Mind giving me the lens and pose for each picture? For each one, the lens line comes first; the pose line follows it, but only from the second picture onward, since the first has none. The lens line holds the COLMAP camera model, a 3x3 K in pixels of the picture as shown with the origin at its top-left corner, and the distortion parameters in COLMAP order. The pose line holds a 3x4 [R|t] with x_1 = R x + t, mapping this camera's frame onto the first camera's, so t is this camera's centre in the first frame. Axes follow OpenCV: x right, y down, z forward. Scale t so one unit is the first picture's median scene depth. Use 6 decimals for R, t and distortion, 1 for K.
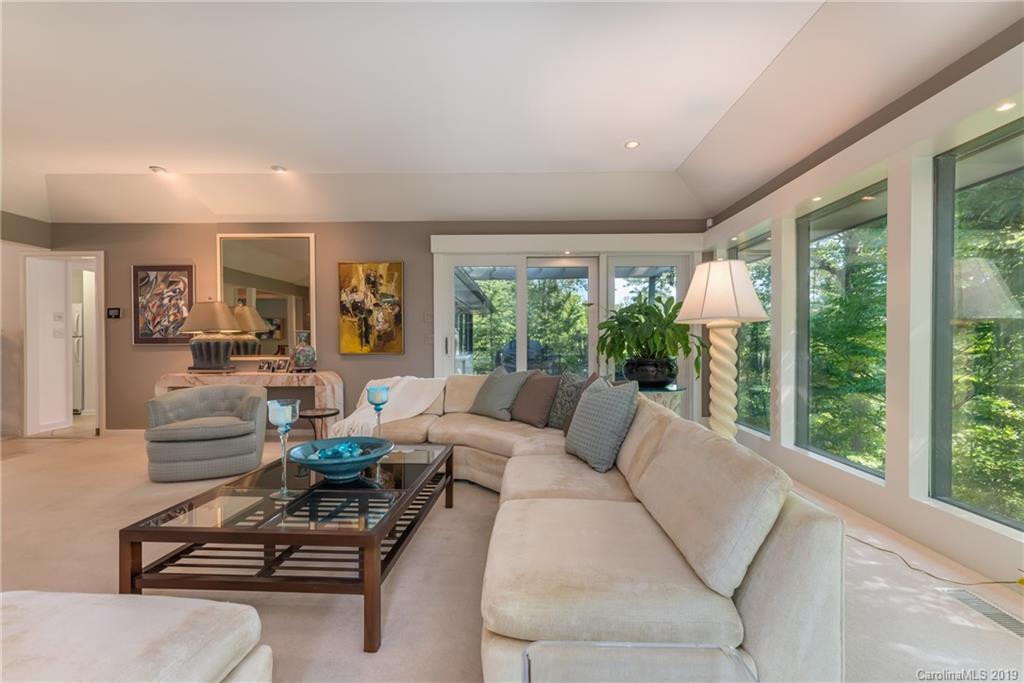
lens RADIAL K [[439.4, 0, 513.5], [0, 439.4, 346.2], [0, 0, 1]] dist [0.009838, 0.000361]
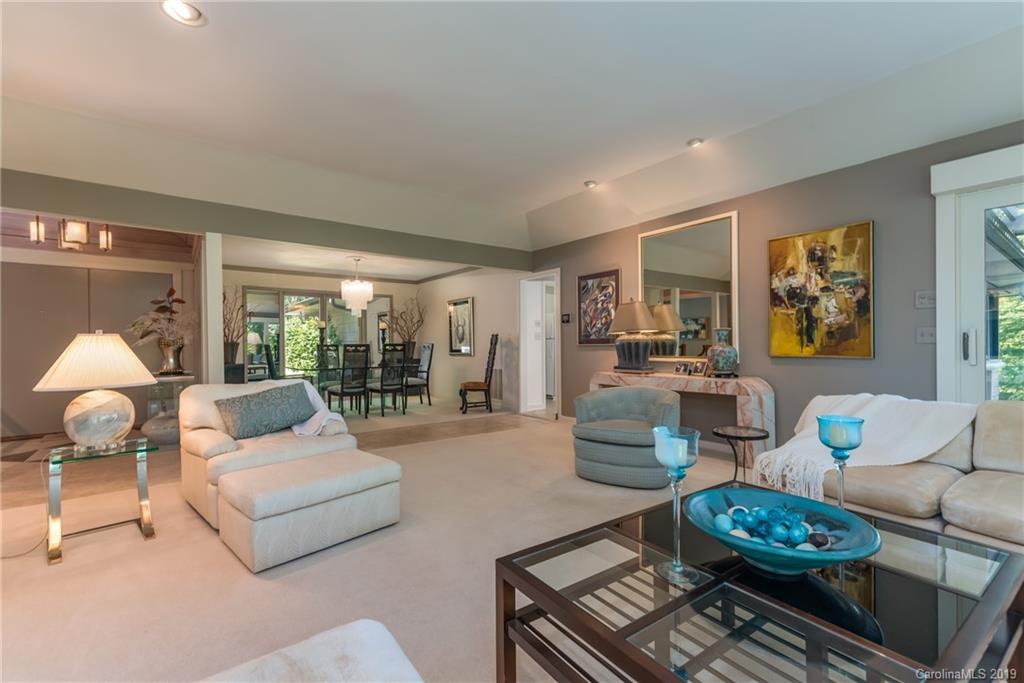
lens RADIAL K [[439.4, 0, 512.3], [0, 439.4, 345.2], [0, 0, 1]] dist [0.009838, 0.000361]
pose [[0.616134, -0.000990, -0.787641, -0.060386], [-0.000869, 0.999998, -0.001936, -0.000568], [0.787641, 0.001877, 0.616132, 0.158418]]
